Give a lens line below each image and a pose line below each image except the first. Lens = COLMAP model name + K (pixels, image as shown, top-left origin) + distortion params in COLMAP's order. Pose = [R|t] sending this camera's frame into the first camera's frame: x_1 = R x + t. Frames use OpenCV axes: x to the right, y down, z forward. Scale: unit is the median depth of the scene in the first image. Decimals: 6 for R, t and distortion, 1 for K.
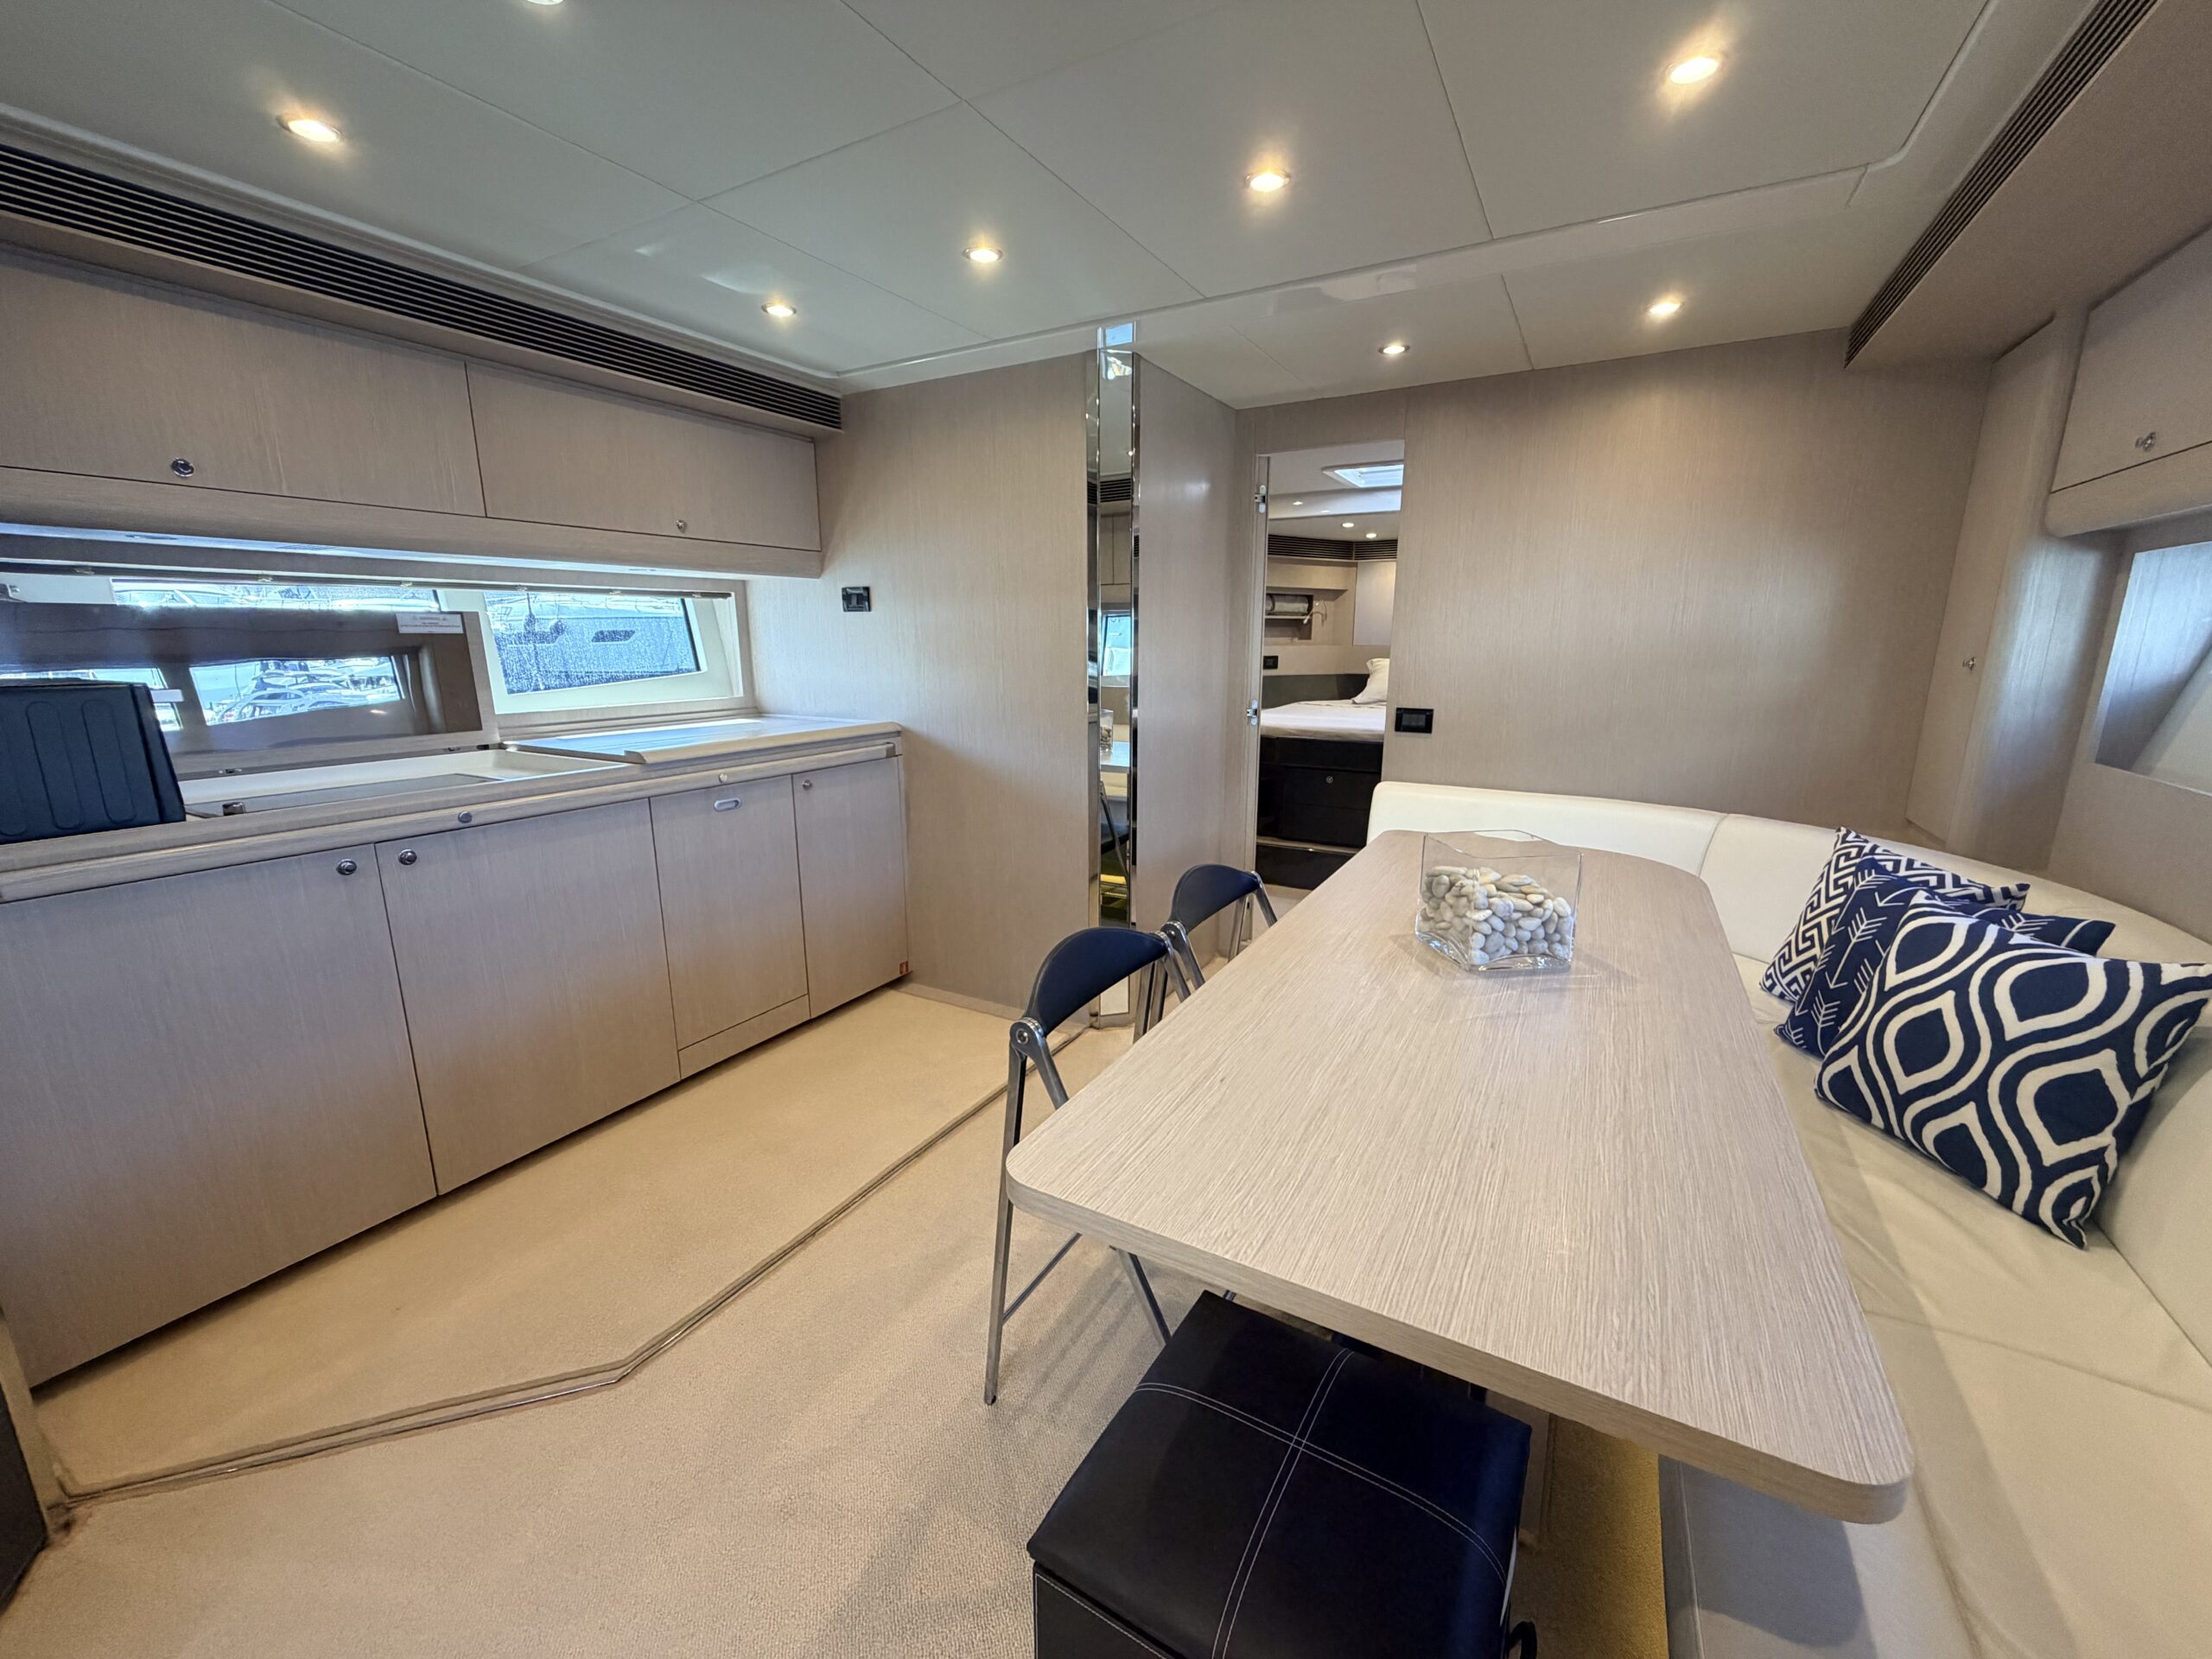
lens RADIAL K [[886.9, 0, 1106.0], [0, 886.9, 829.5], [0, 0, 1]] dist [0.000756, 0.000144]
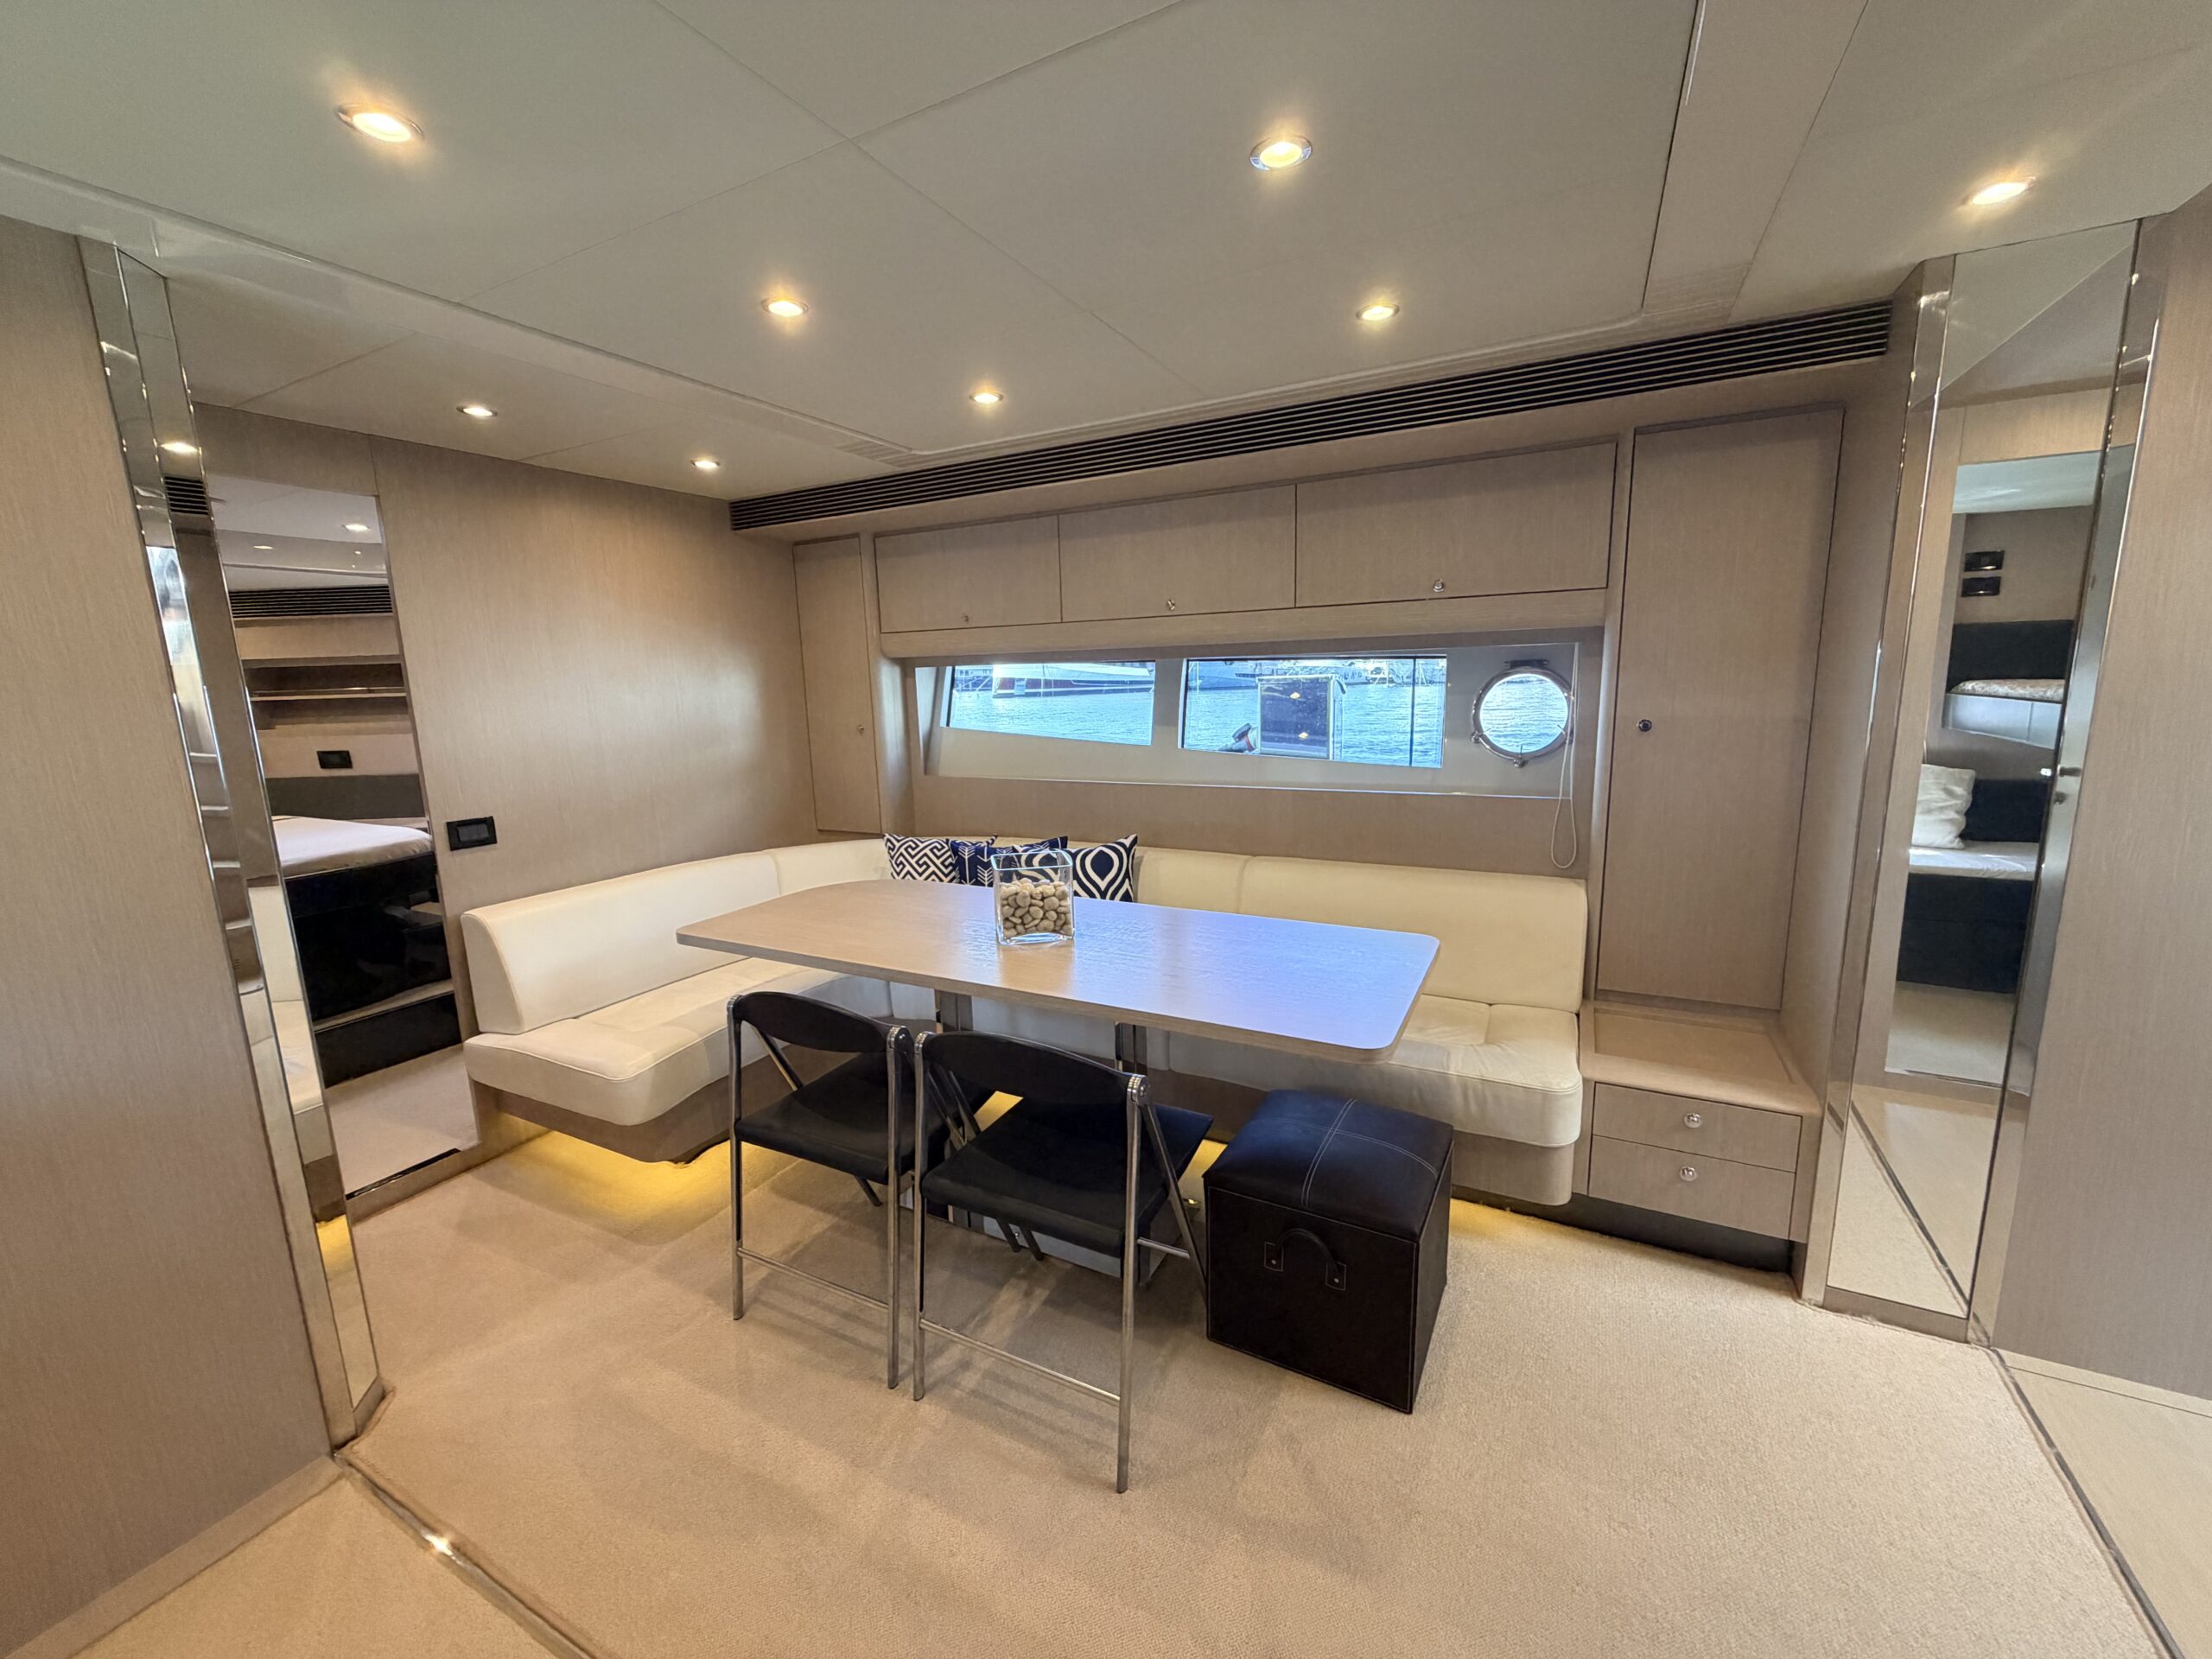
lens RADIAL K [[886.9, 0, 1106.0], [0, 886.9, 829.5], [0, 0, 1]] dist [0.000756, 0.000144]
pose [[-0.020645, -0.160128, 0.986880, -0.602889], [0.243911, 0.956459, 0.160294, -0.140742], [-0.969578, 0.244021, 0.019311, 0.492799]]
